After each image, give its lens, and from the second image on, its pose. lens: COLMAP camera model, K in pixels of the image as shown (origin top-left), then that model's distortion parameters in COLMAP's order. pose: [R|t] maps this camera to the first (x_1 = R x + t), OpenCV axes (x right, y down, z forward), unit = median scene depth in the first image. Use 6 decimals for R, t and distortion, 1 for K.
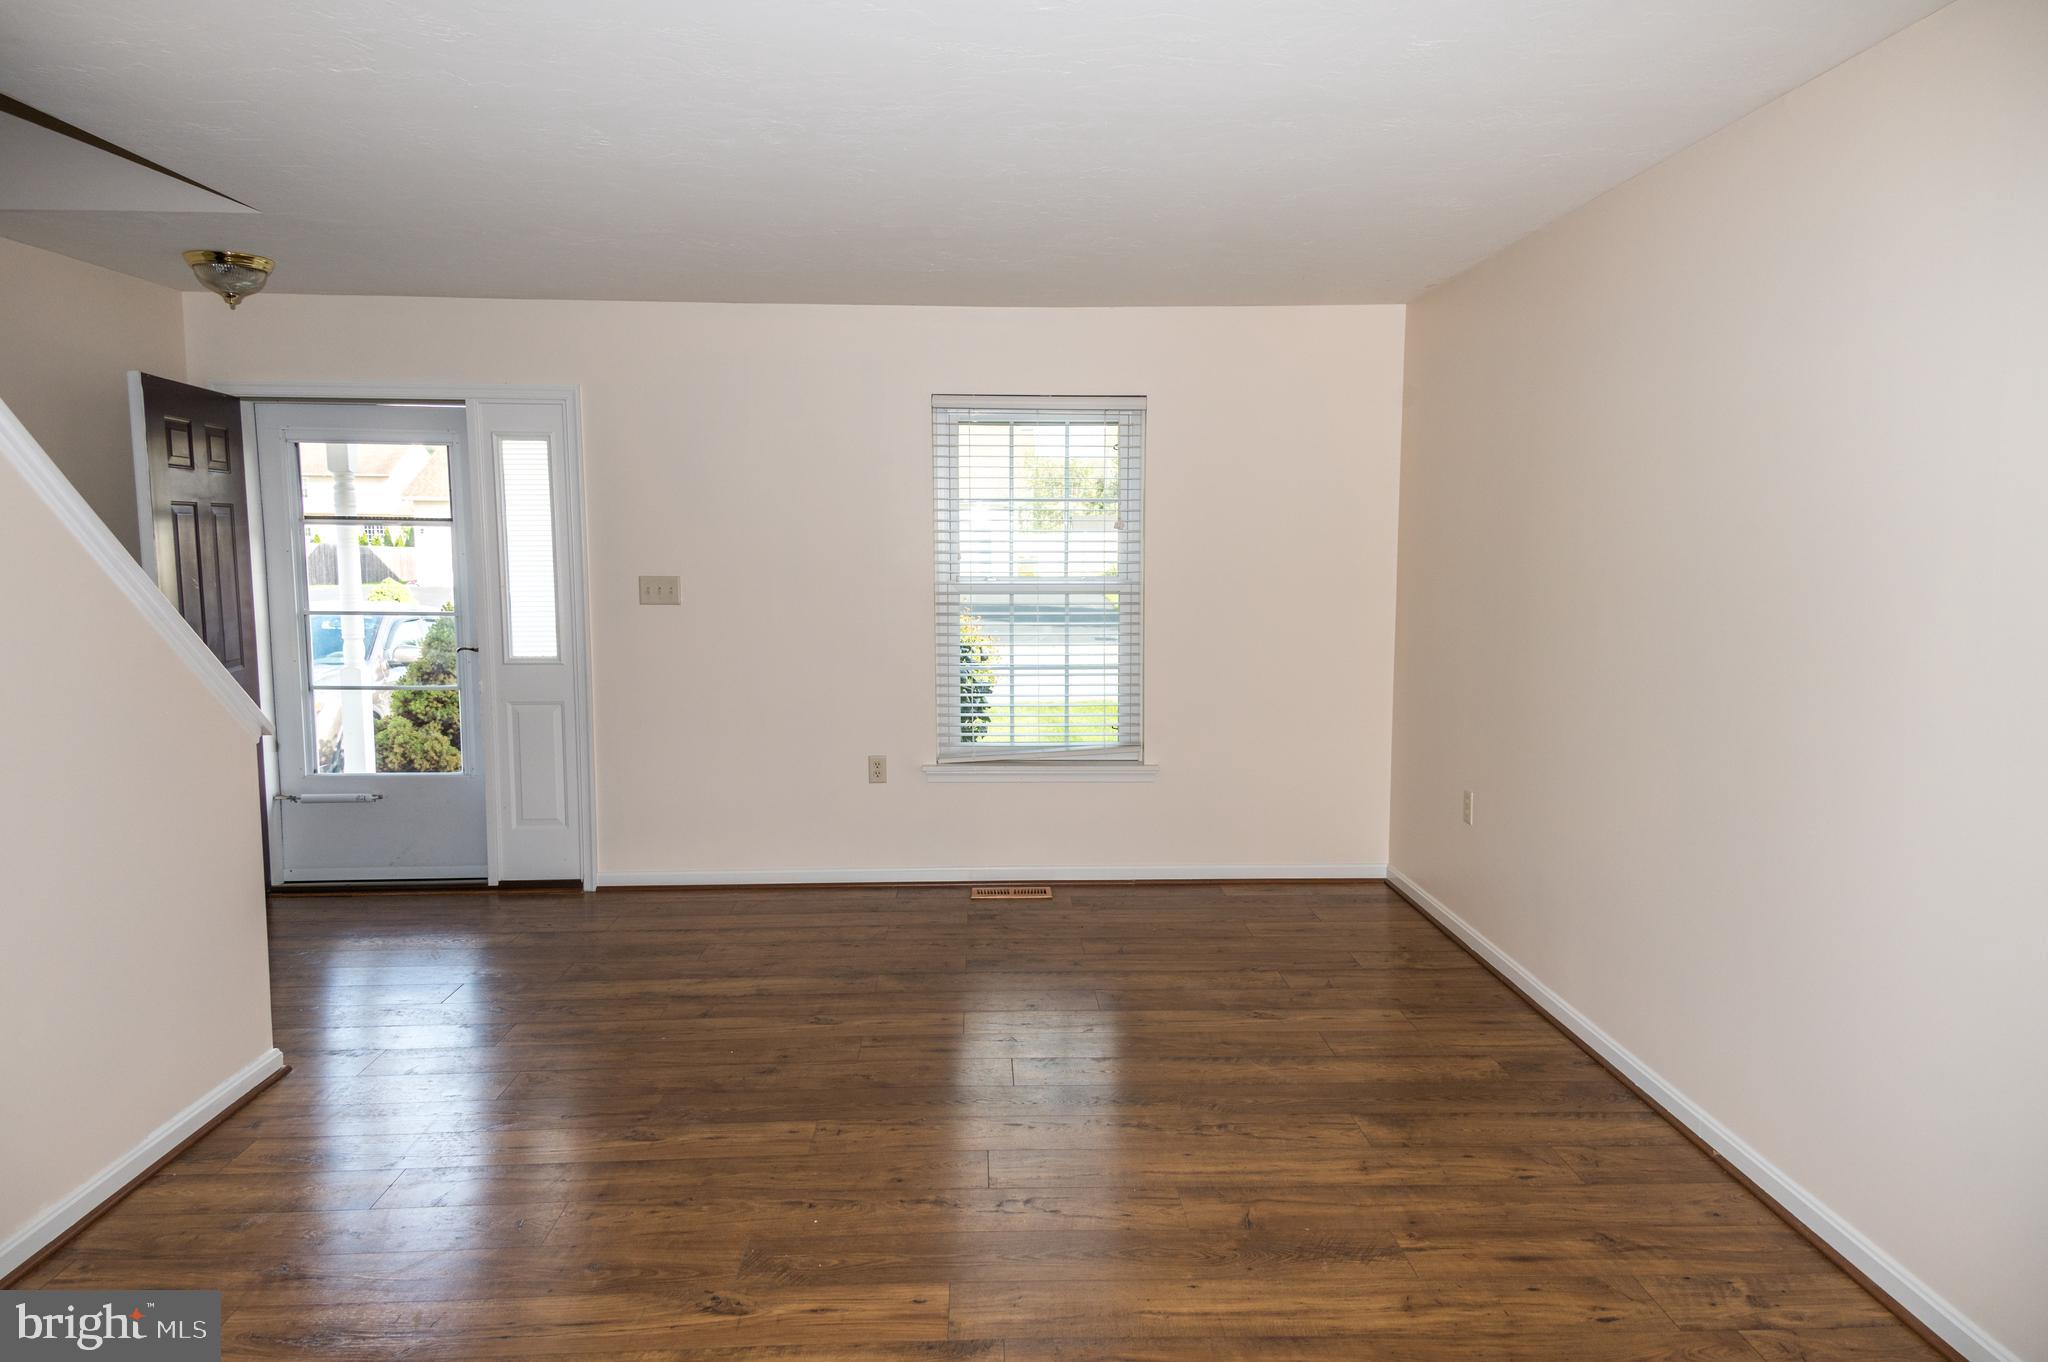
lens RADIAL K [[1395.0, 0, 1029.9], [0, 1395.0, 713.4], [0, 0, 1]] dist [0.002977, 0.000710]
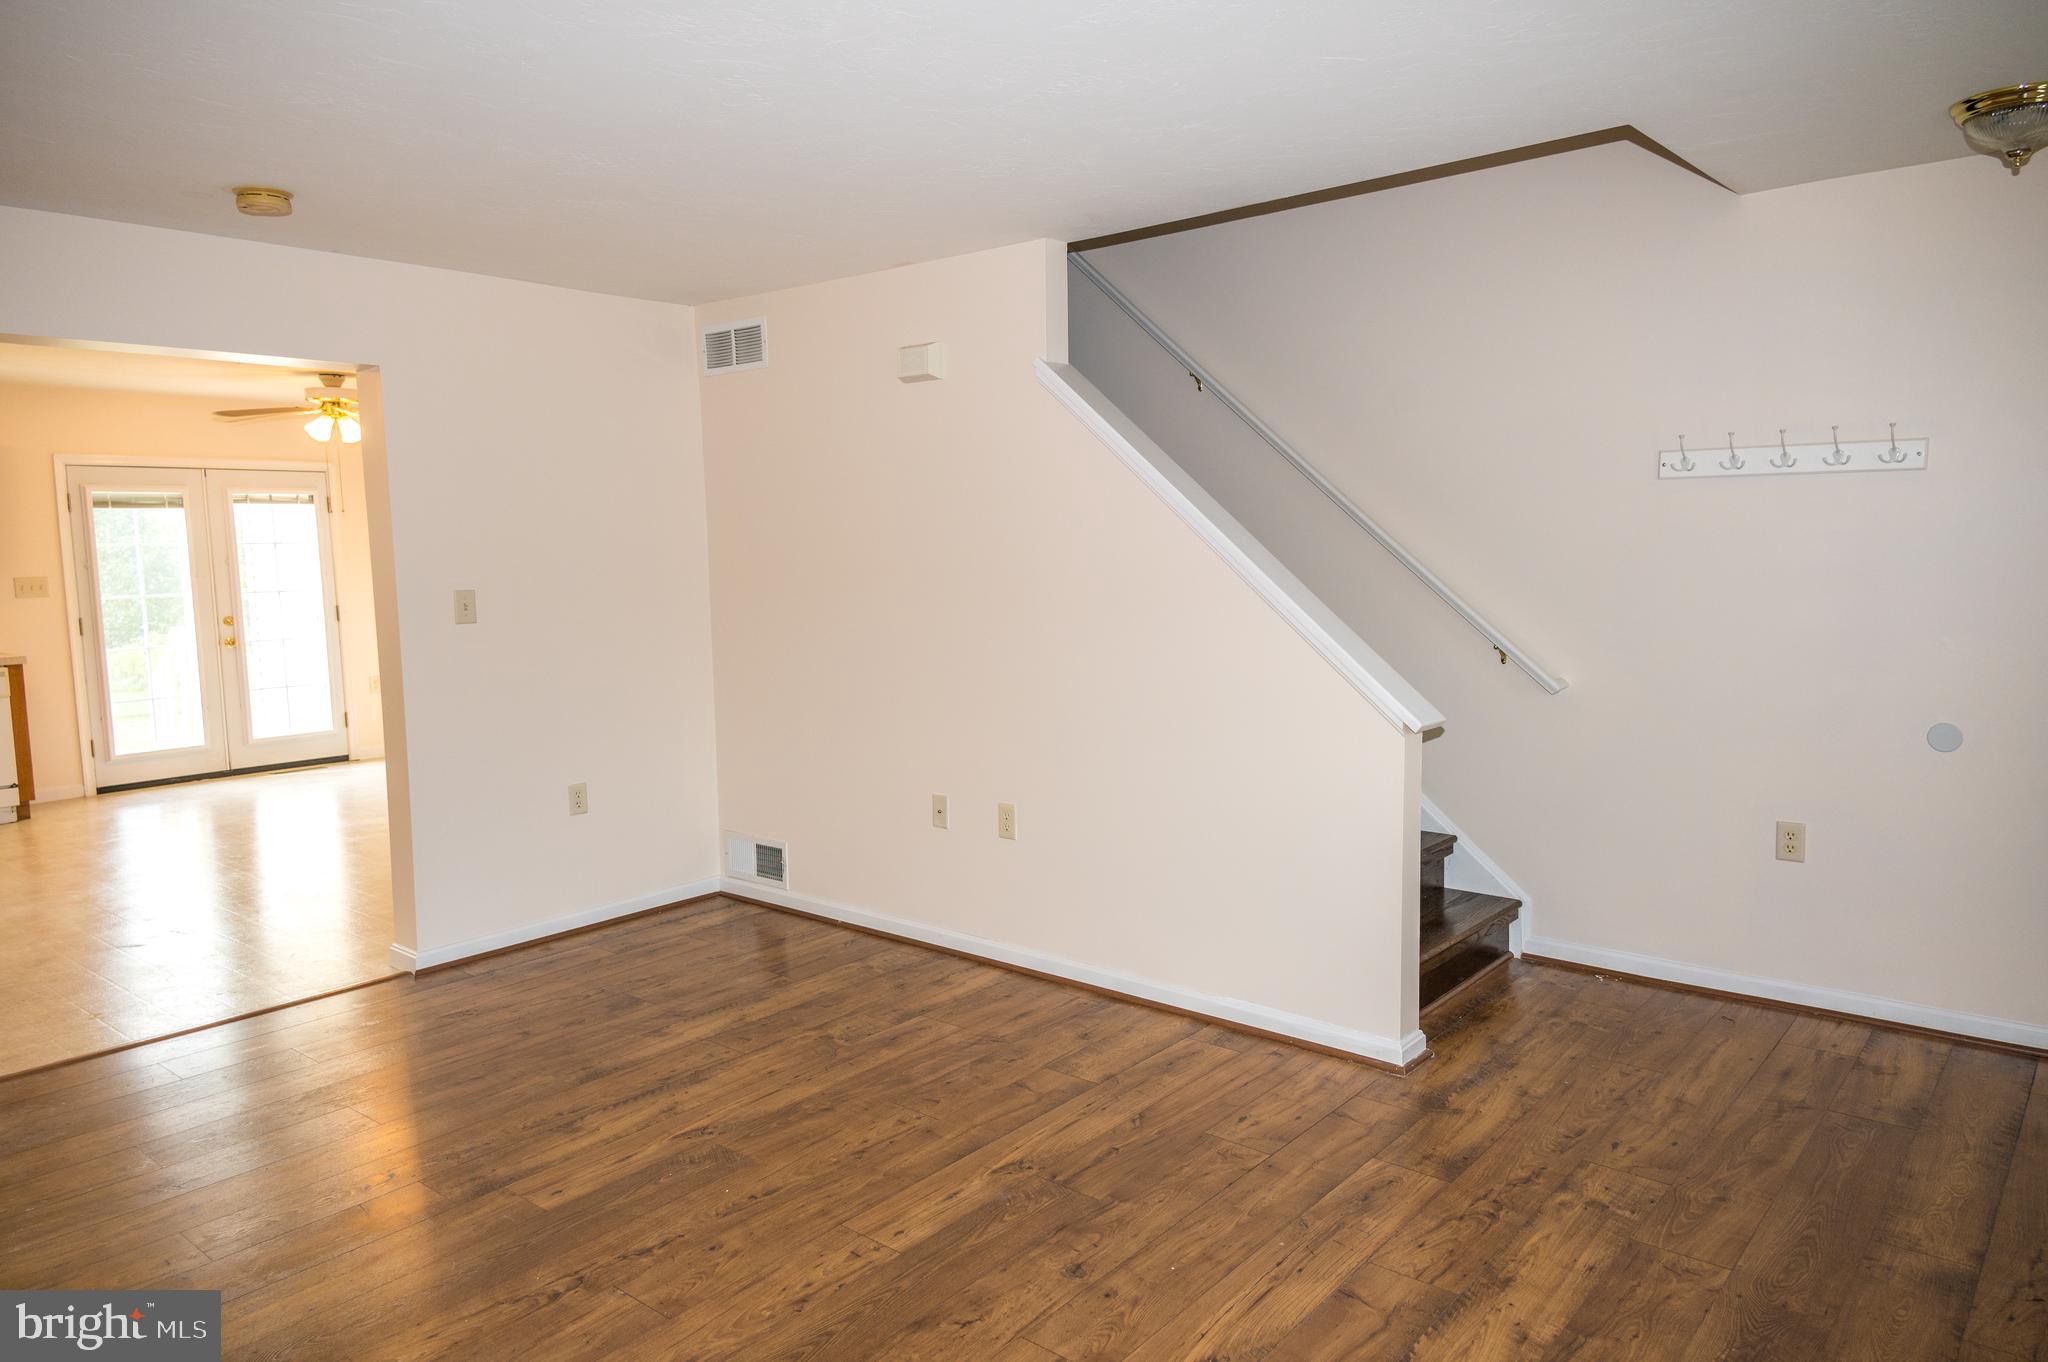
lens RADIAL K [[1321.9, 0, 1024.0], [0, 1321.9, 681.0], [0, 0, 1]] dist [0.051051, -0.000903]
pose [[-0.680366, 0.087228, -0.727663, 0.251711], [-0.077021, 0.978883, 0.189358, -0.139909], [0.728814, 0.184878, -0.659280, 1.130395]]
